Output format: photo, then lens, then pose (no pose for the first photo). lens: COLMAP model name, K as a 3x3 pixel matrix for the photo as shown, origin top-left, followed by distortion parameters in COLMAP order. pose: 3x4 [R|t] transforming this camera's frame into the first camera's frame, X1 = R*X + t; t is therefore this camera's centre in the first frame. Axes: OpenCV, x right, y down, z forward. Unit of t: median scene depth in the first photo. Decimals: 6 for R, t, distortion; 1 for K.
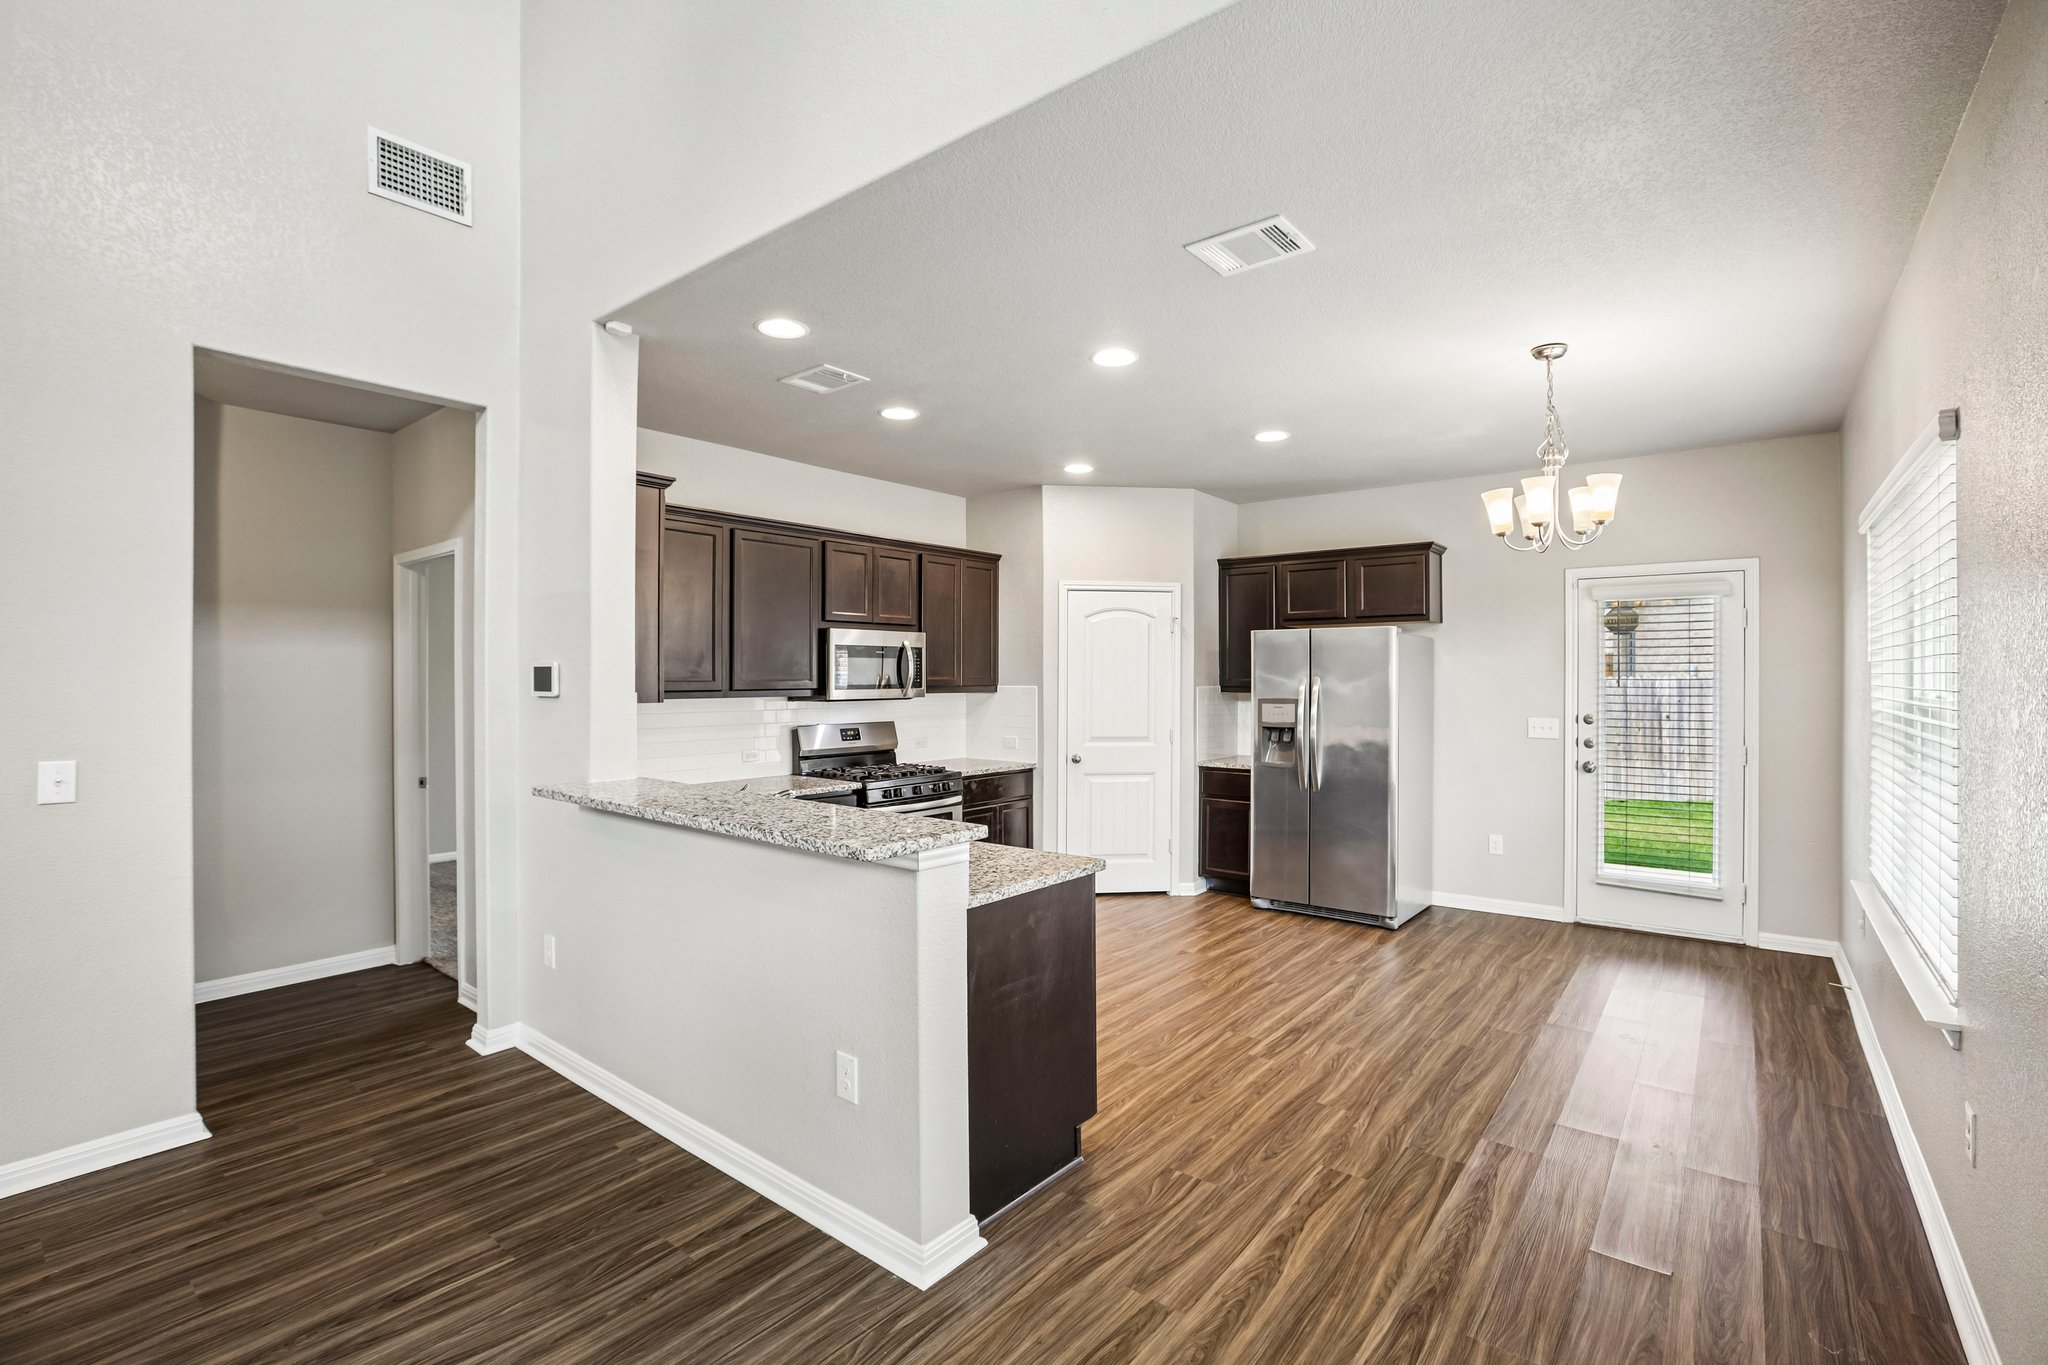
lens RADIAL K [[921.2, 0, 1024.0], [0, 921.2, 682.5], [0, 0, 1]] dist [-0.049245, 0.000609]
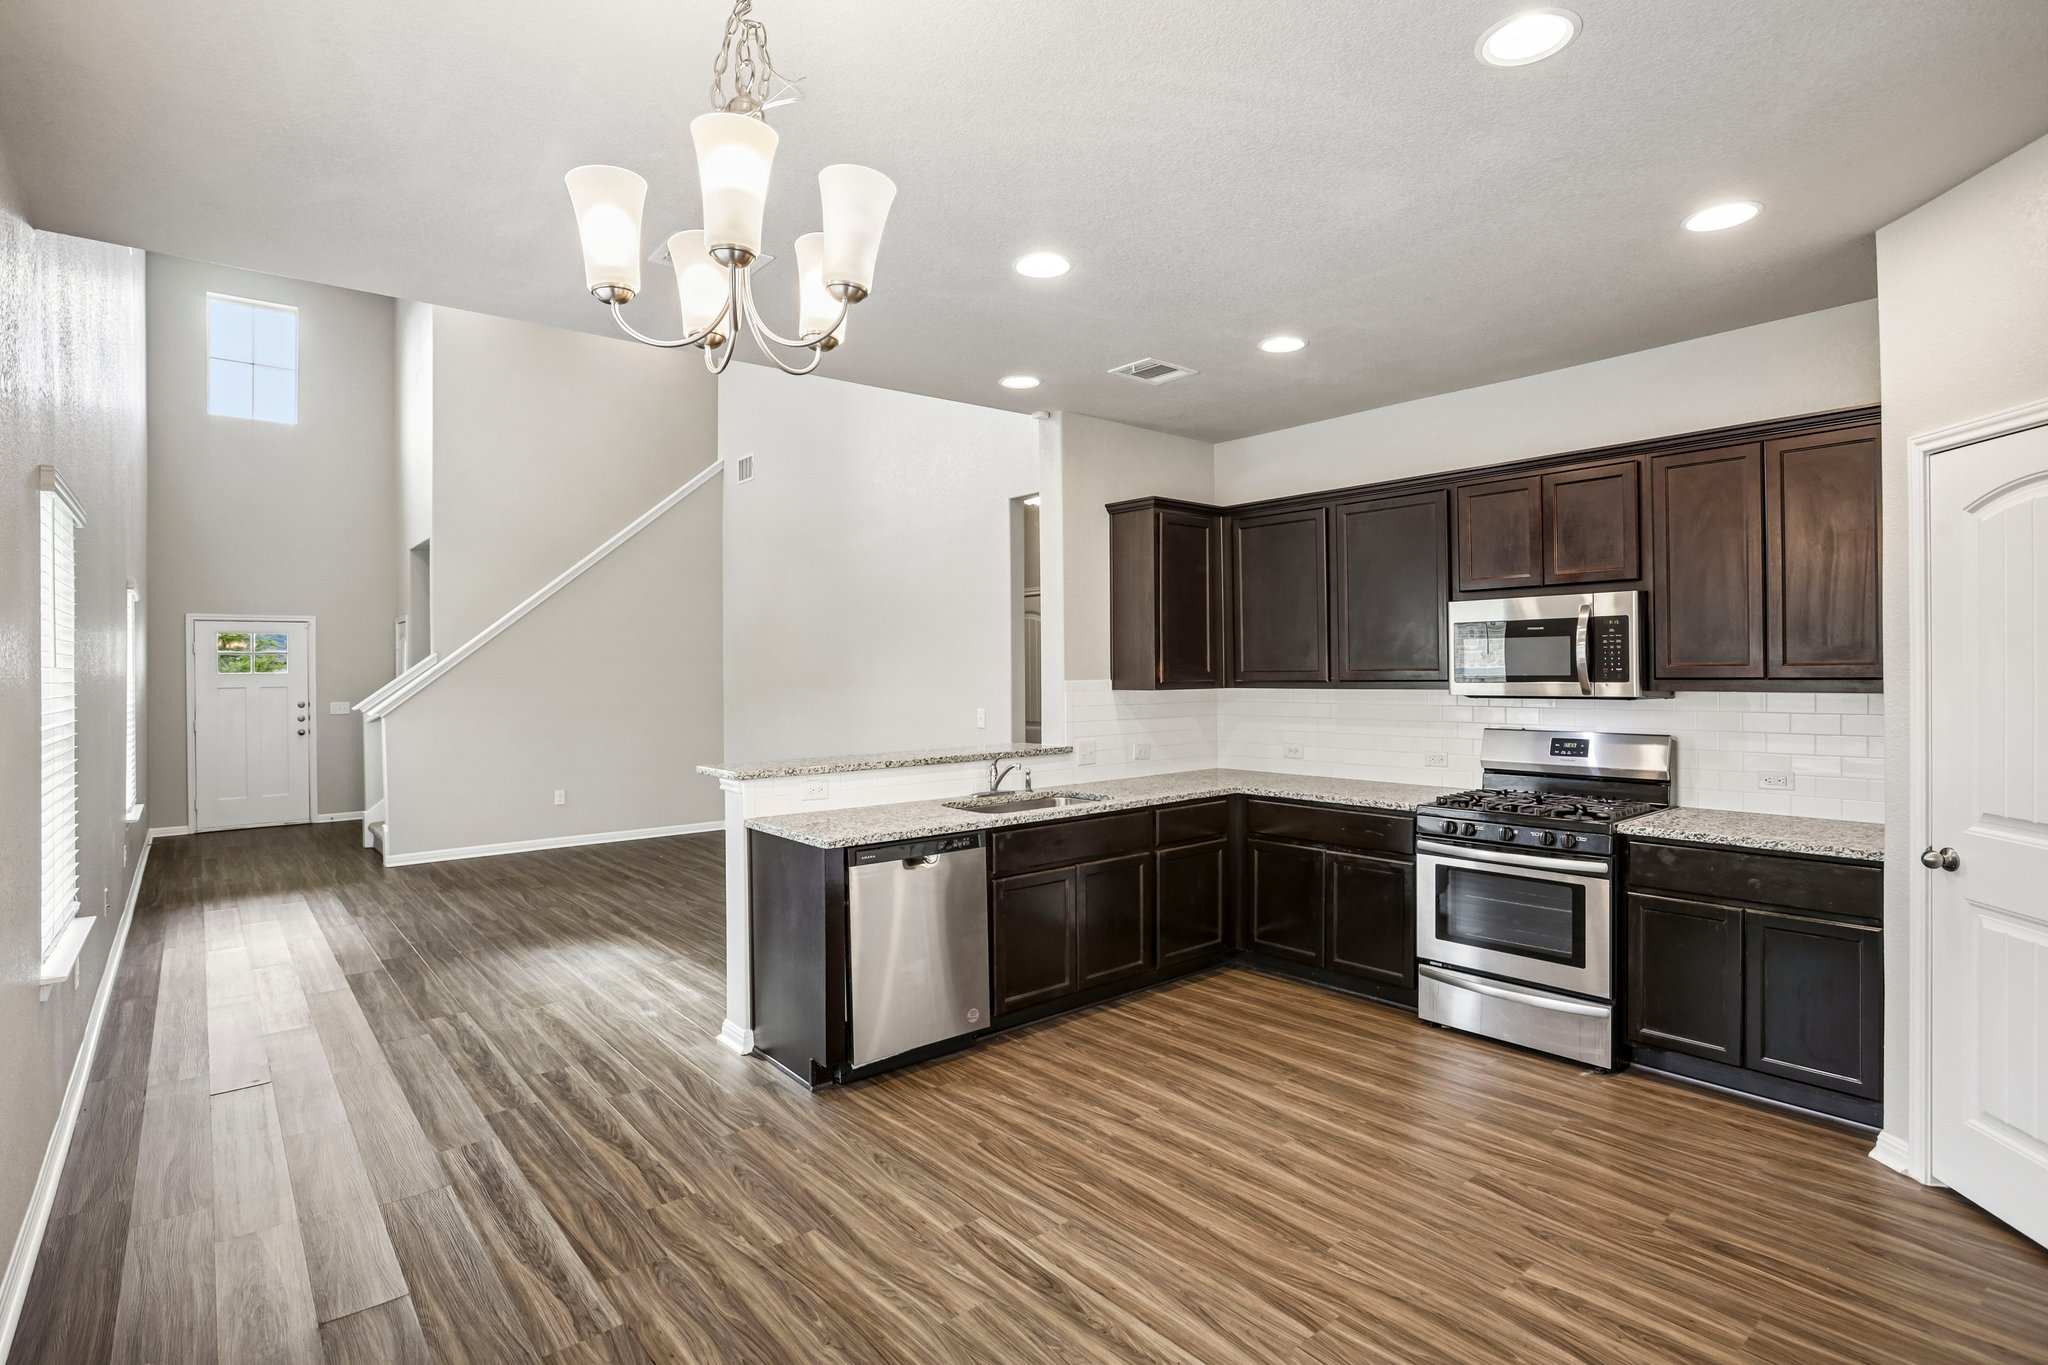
lens RADIAL K [[999.6, 0, 1026.9], [0, 999.6, 635.6], [0, 0, 1]] dist [-0.045924, 0.000234]
pose [[-0.198388, -0.037136, -0.979420, 0.988917], [0.001727, 0.999267, -0.038238, 0.000434], [0.980122, -0.009277, -0.198178, 1.198614]]
